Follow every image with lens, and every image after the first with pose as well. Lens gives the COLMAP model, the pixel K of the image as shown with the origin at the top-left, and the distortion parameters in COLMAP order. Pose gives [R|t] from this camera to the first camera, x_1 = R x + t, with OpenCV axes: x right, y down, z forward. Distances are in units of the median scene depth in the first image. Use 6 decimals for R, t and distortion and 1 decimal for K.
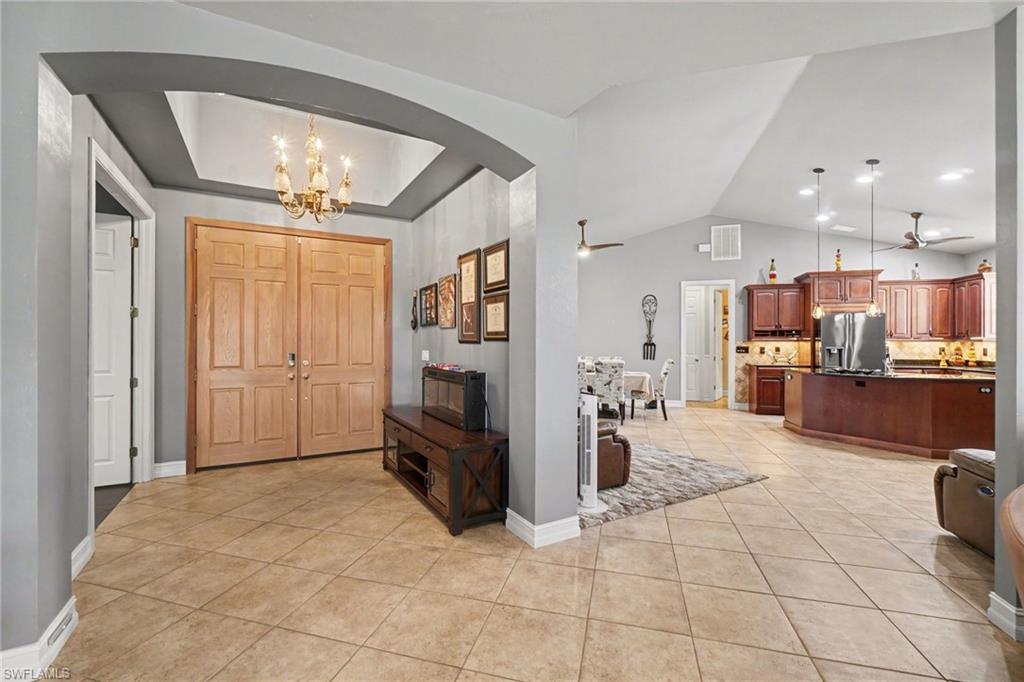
lens RADIAL K [[442.9, 0, 509.2], [0, 442.9, 339.8], [0, 0, 1]] dist [-0.010029, 0.001287]
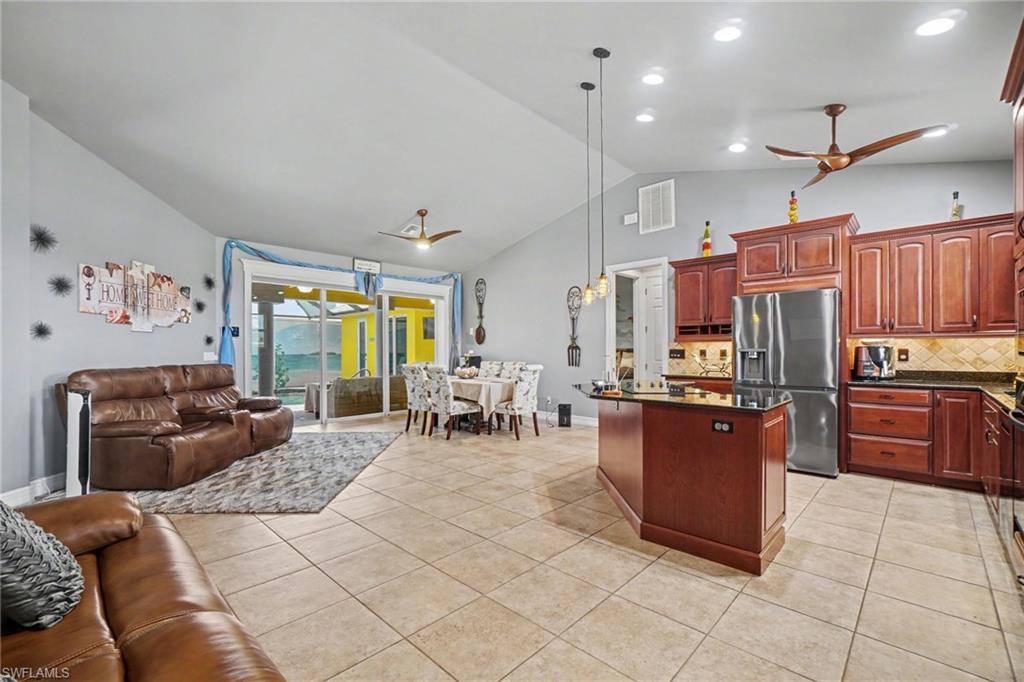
lens RADIAL K [[442.9, 0, 499.5], [0, 442.9, 348.2], [0, 0, 1]] dist [-0.010029, 0.001287]
pose [[0.875425, -0.005420, -0.483323, 0.652400], [0.006141, 0.999981, -0.000092, 0.012170], [0.483314, -0.002888, 0.875442, 0.246902]]
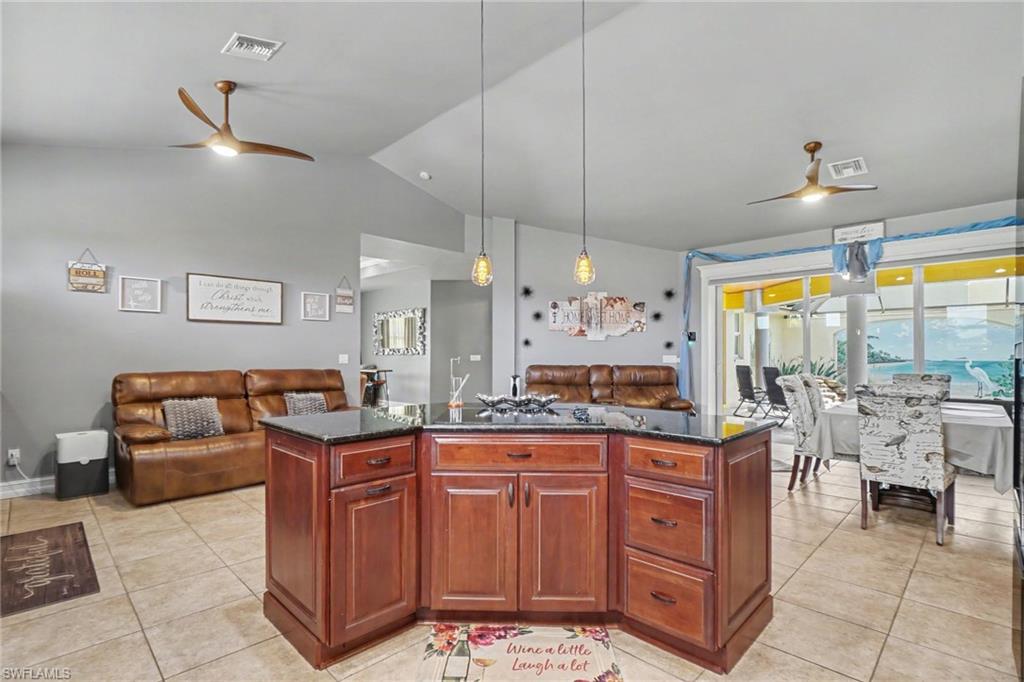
lens RADIAL K [[478.5, 0, 499.5], [0, 478.5, 353.4], [0, 0, 1]] dist [0.003013, 0.000192]
pose [[-0.484021, -0.000700, -0.875056, 0.838519], [0.005819, 0.999975, -0.004019, 0.014082], [0.875037, -0.007038, -0.484004, 0.838411]]
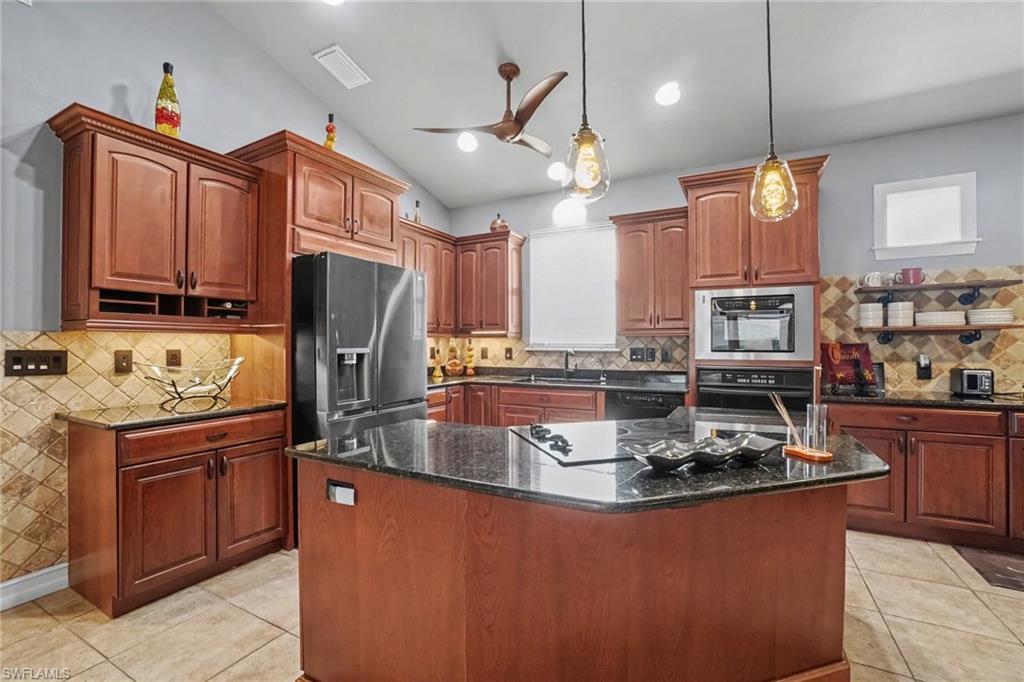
lens RADIAL K [[442.9, 0, 496.5], [0, 442.9, 347.8], [0, 0, 1]] dist [-0.010029, 0.001287]
pose [[0.224957, -0.009374, 0.974324, 0.356669], [-0.006175, 0.999920, 0.011046, 0.009722], [-0.974349, -0.008501, 0.224881, 0.716533]]
